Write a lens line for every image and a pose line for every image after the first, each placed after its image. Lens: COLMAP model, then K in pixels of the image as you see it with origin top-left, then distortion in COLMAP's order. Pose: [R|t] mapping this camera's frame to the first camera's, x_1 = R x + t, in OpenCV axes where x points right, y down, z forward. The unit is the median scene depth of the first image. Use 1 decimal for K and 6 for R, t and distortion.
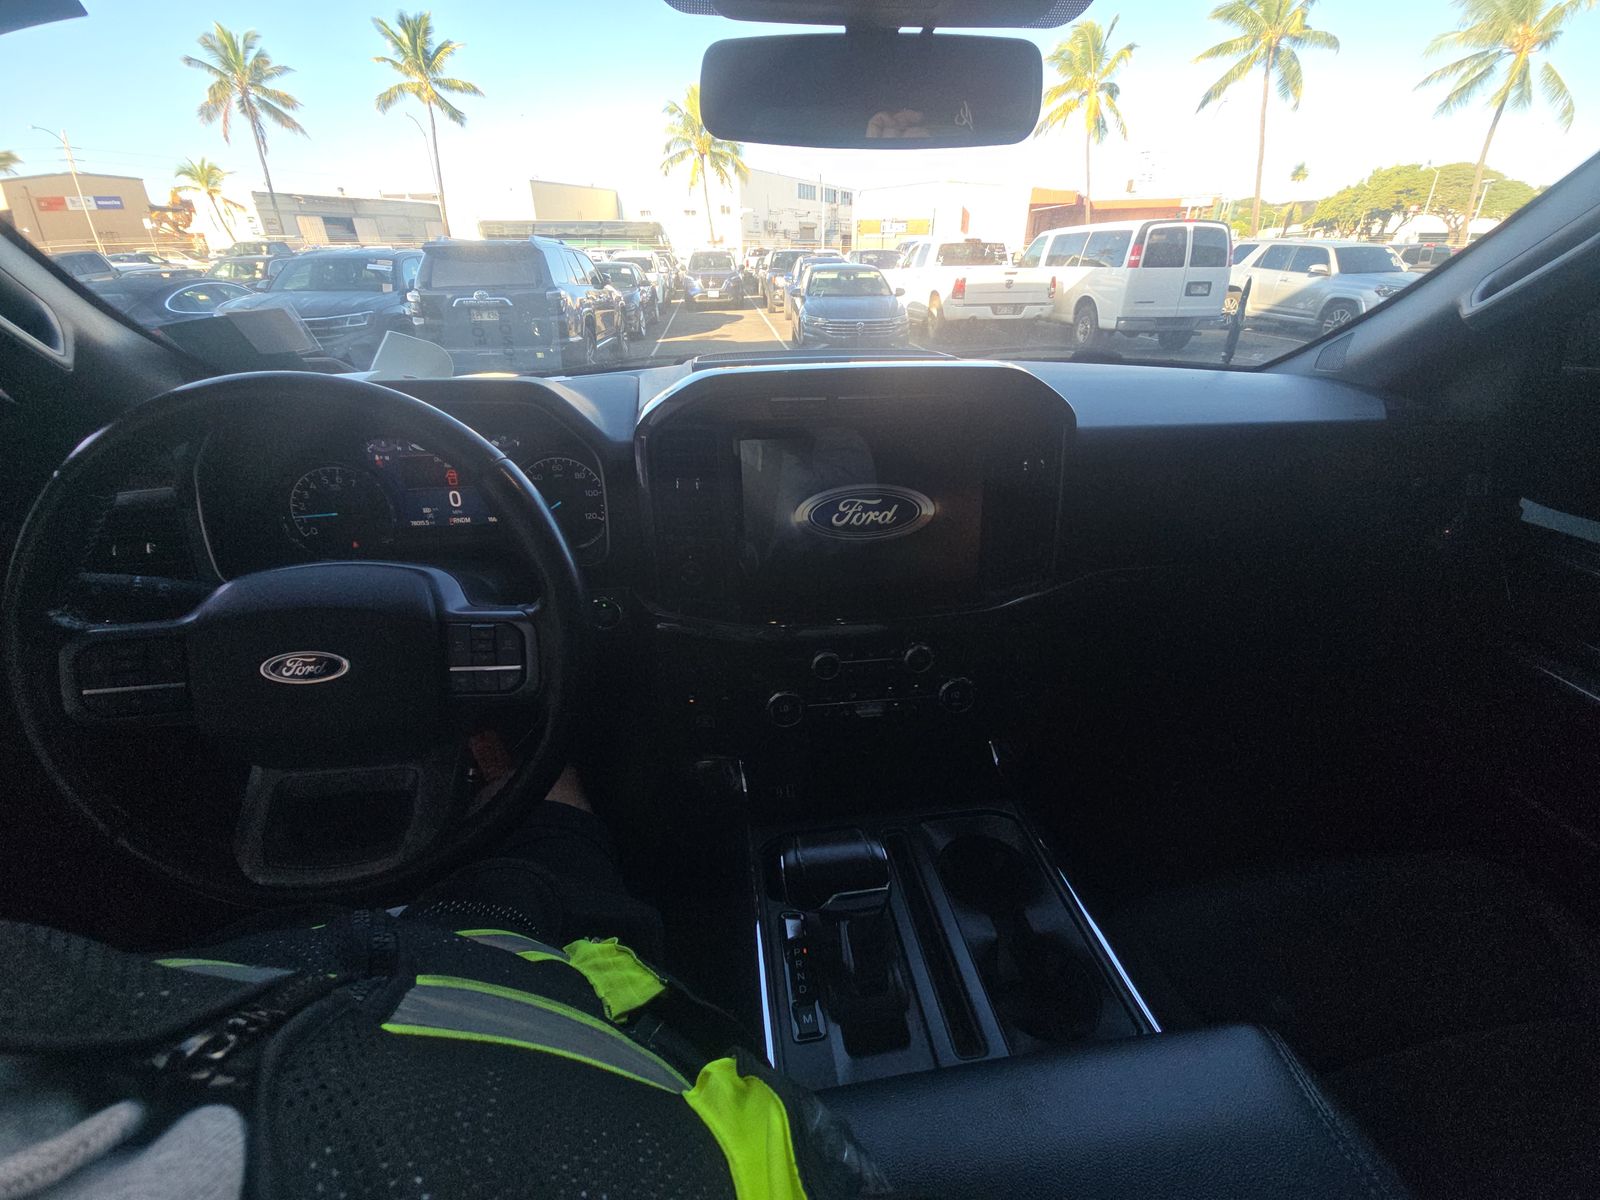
lens RADIAL K [[641.5, 0, 819.7], [0, 641.5, 603.1], [0, 0, 1]] dist [0.018623, -0.012453]
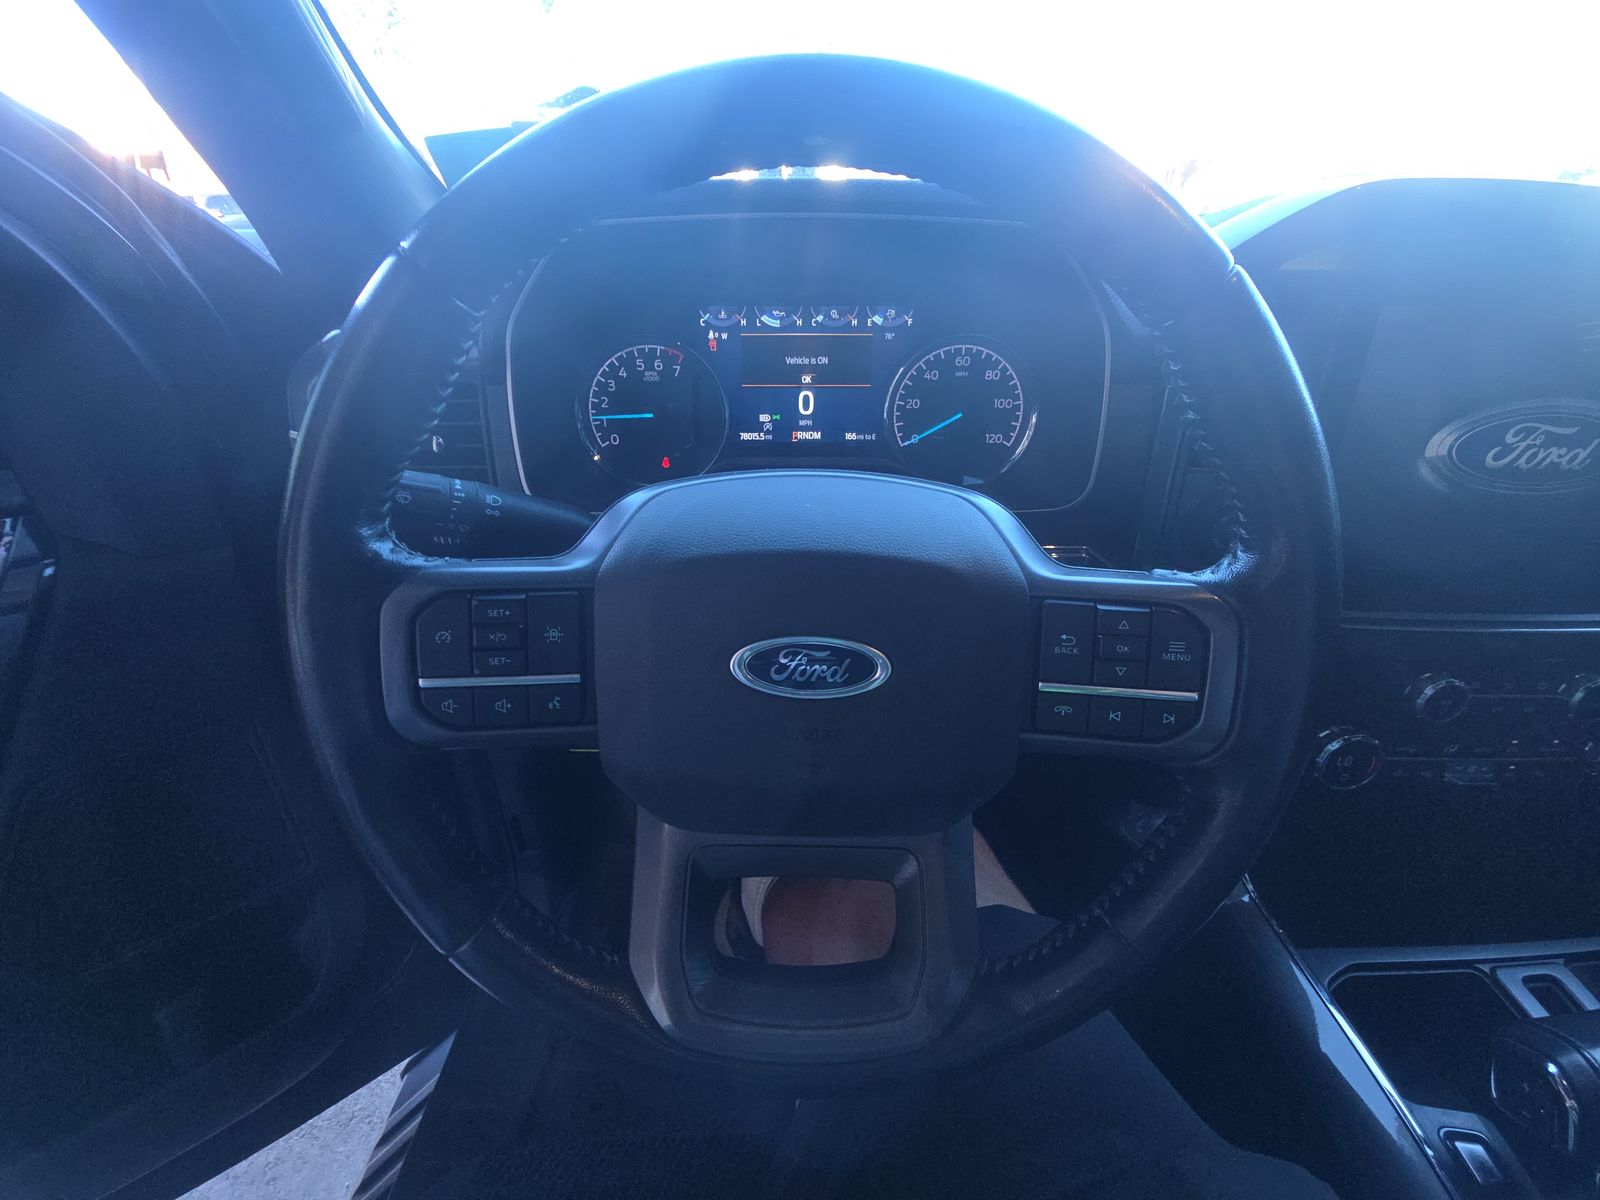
lens RADIAL K [[641.8, 0, 800.0], [0, 641.8, 600.0], [0, 0, 1]] dist [-0.010662, -0.000453]
pose [[0.992166, 0.071909, -0.102153, -0.512204], [-0.067363, 0.996608, 0.047282, 0.015373], [0.105206, -0.040030, 0.993644, 0.332777]]
